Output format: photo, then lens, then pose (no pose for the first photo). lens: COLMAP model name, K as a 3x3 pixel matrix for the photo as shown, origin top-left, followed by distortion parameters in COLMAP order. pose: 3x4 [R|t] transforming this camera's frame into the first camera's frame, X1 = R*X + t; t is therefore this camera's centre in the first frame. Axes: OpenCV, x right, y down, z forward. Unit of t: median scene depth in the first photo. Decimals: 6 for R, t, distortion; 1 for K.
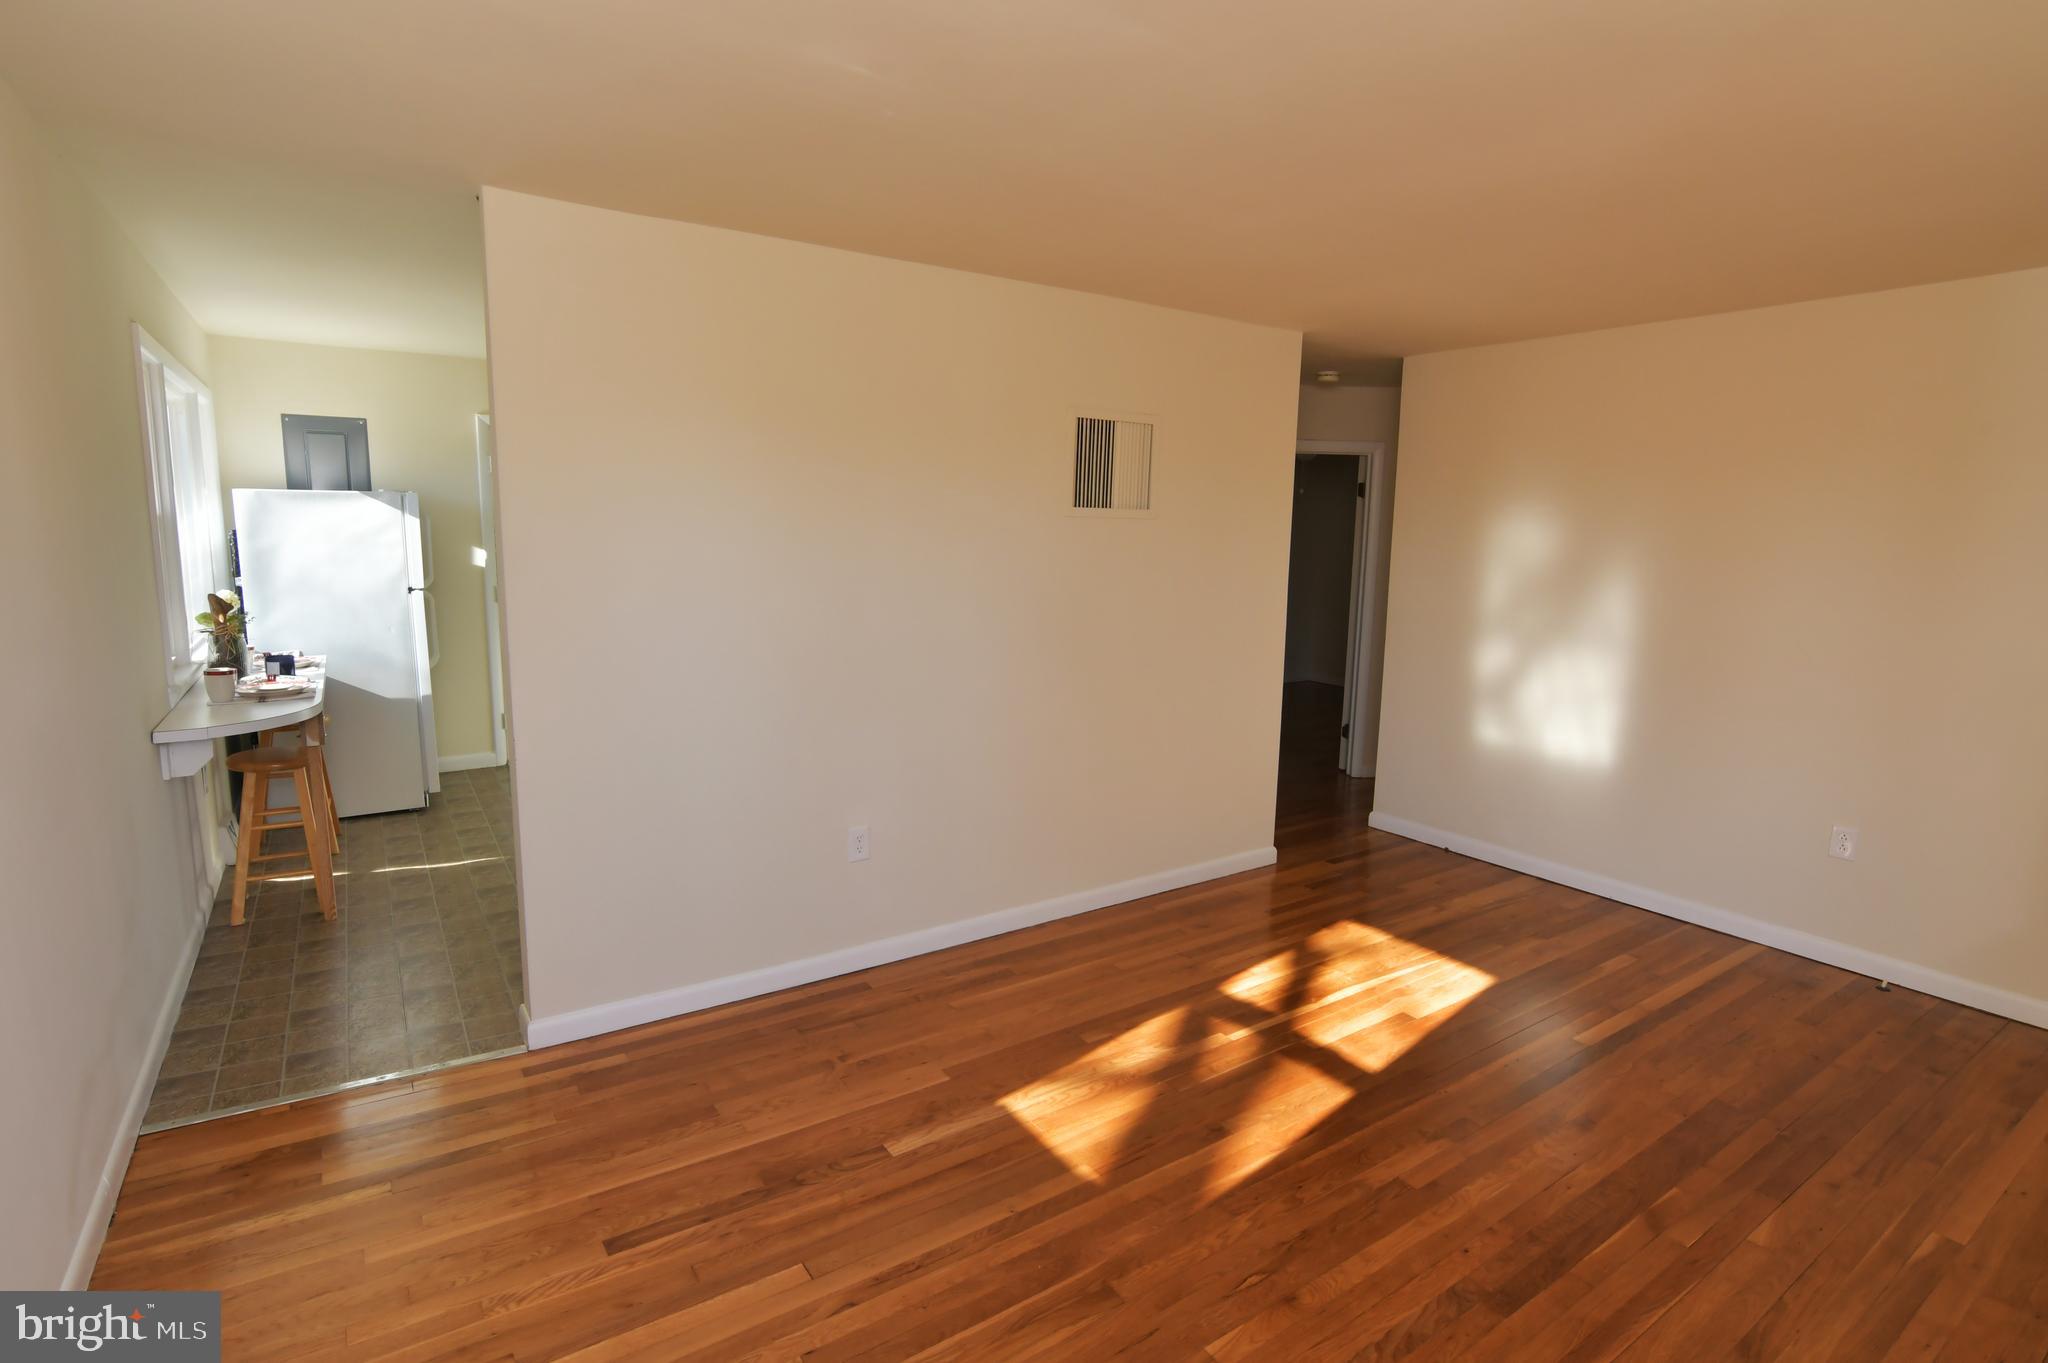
lens RADIAL K [[987.2, 0, 1021.6], [0, 987.2, 674.7], [0, 0, 1]] dist [-0.022384, 0.000155]
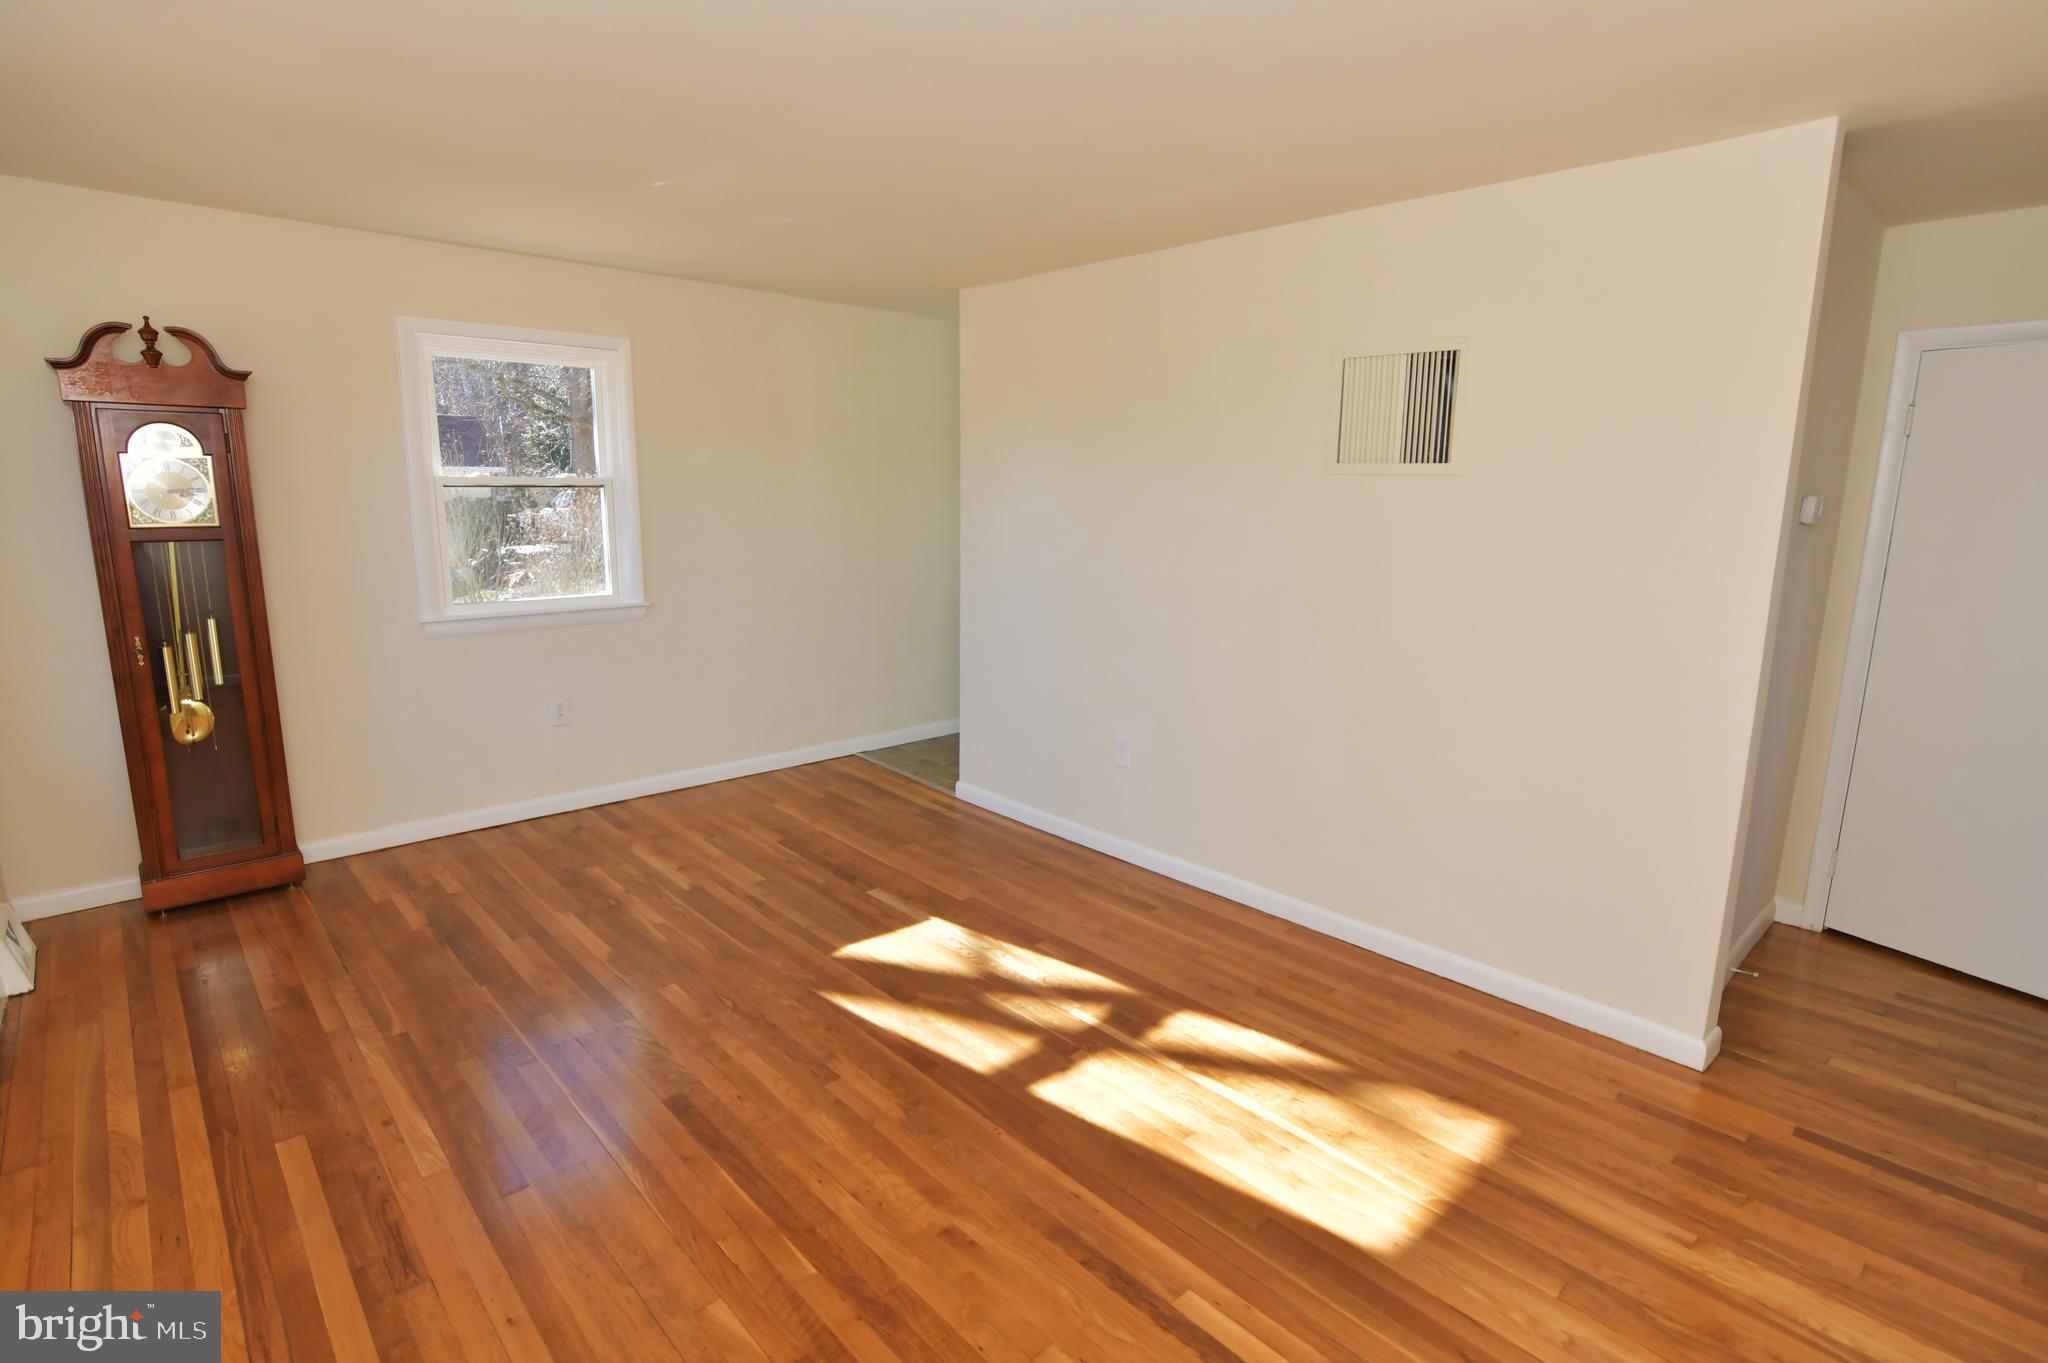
lens RADIAL K [[987.2, 0, 1025.5], [0, 987.2, 682.3], [0, 0, 1]] dist [-0.022384, 0.000155]
pose [[0.160897, 0.177994, -0.970788, 1.078839], [-0.156634, 0.975743, 0.152943, -0.087008], [0.974463, 0.127450, 0.184874, 0.726390]]
